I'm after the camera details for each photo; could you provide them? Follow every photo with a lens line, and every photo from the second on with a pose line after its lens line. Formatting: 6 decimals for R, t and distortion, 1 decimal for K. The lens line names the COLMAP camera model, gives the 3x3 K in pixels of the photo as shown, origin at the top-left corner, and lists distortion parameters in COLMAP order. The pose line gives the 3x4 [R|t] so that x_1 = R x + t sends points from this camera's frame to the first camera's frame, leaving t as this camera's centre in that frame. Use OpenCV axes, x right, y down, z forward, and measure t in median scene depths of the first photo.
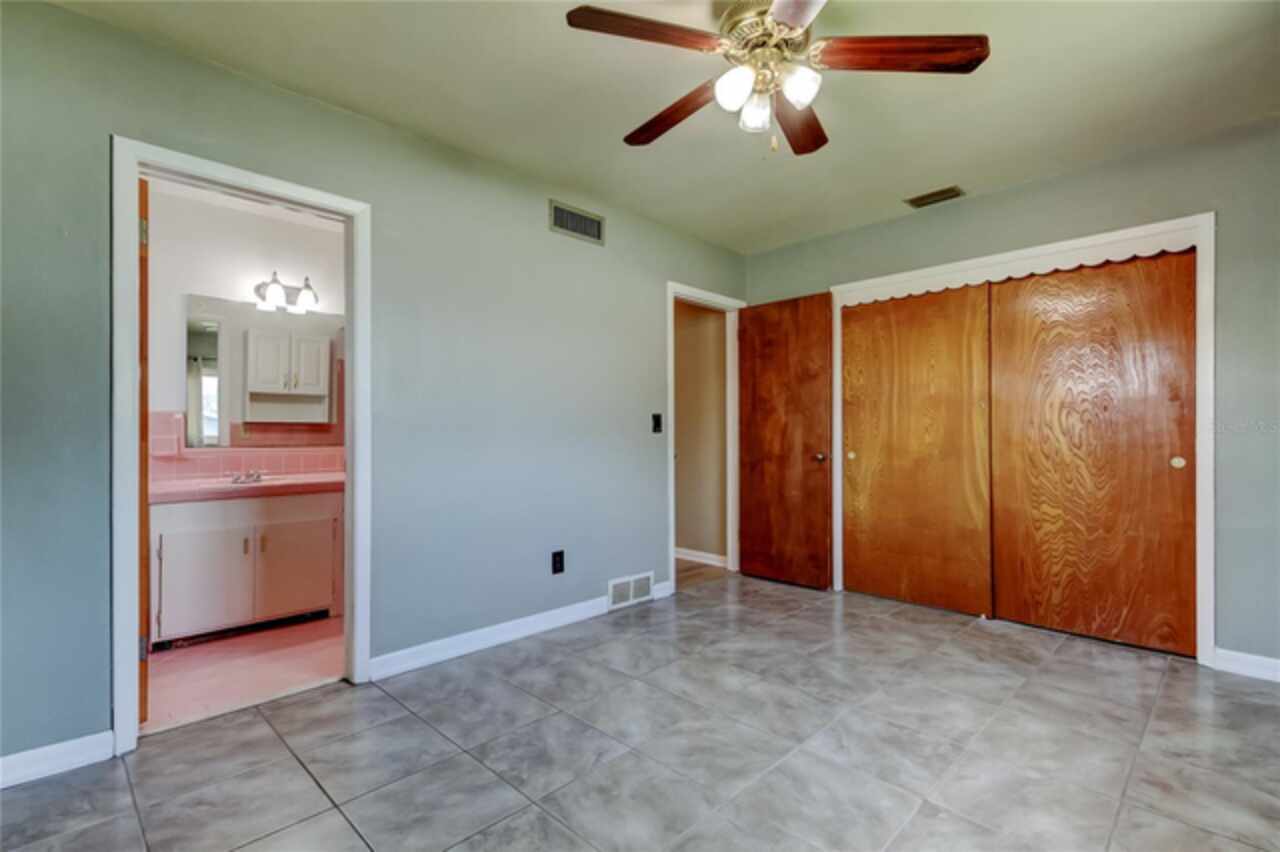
lens RADIAL K [[599.3, 0, 644.7], [0, 599.3, 428.1], [0, 0, 1]] dist [0.021964, -0.005513]
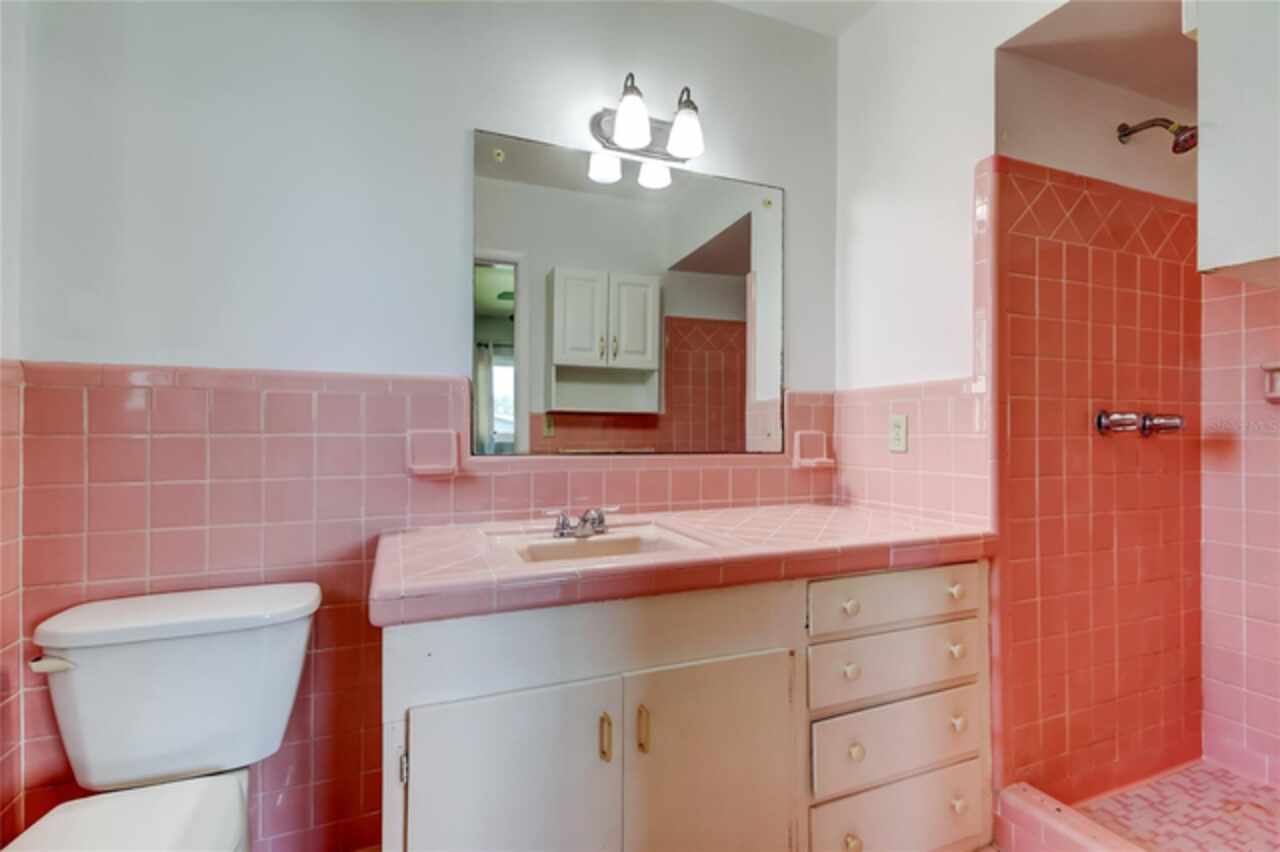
lens RADIAL K [[599.3, 0, 646.3], [0, 599.3, 431.9], [0, 0, 1]] dist [0.021964, -0.005513]
pose [[0.929551, 0.005459, -0.368653, -0.319985], [-0.003048, 0.999970, 0.007122, 0.007347], [0.368681, -0.005497, 0.929540, 0.429510]]
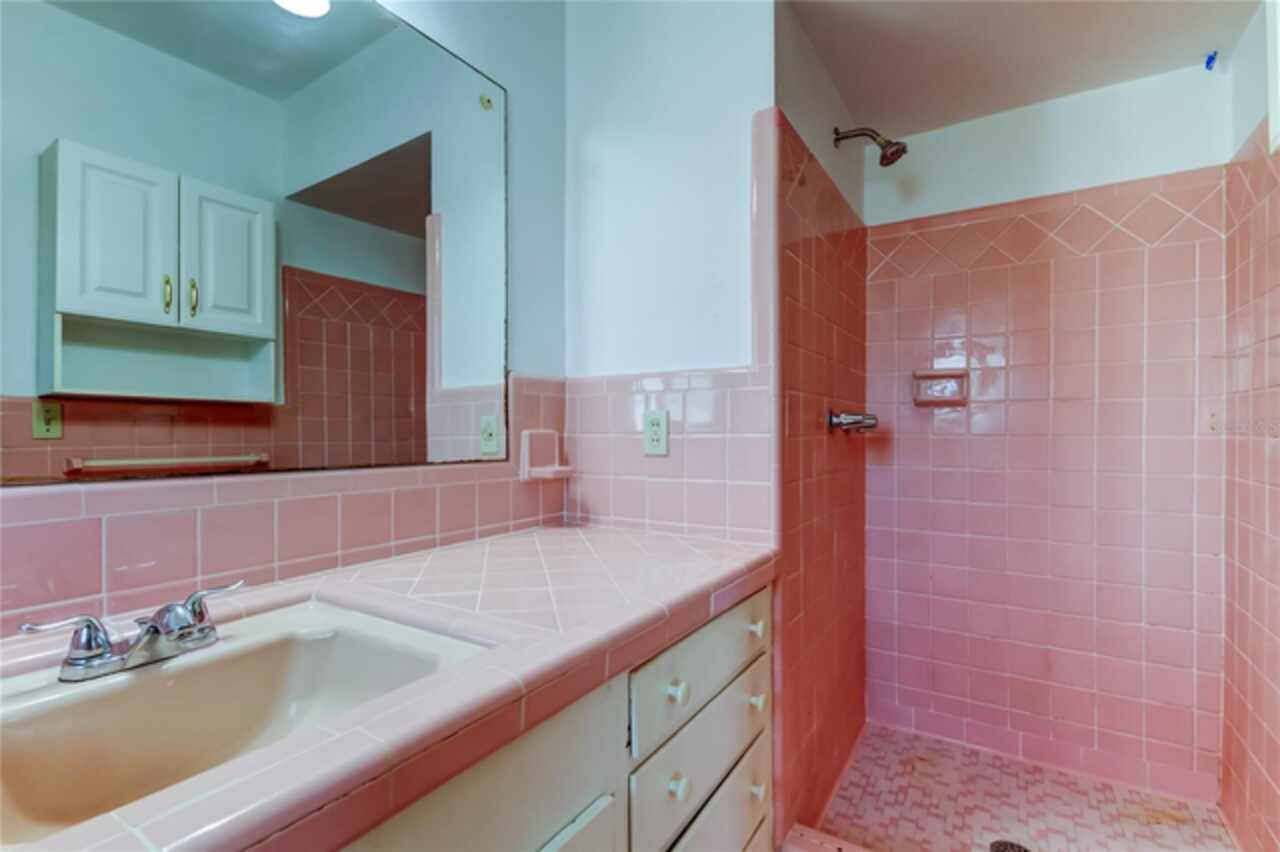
lens RADIAL K [[599.3, 0, 653.5], [0, 599.3, 435.6], [0, 0, 1]] dist [0.021964, -0.005513]
pose [[0.970801, 0.002767, 0.239869, -0.384864], [-0.006403, 0.999876, 0.014381, 0.007473], [-0.239800, -0.015497, 0.970699, 0.540440]]
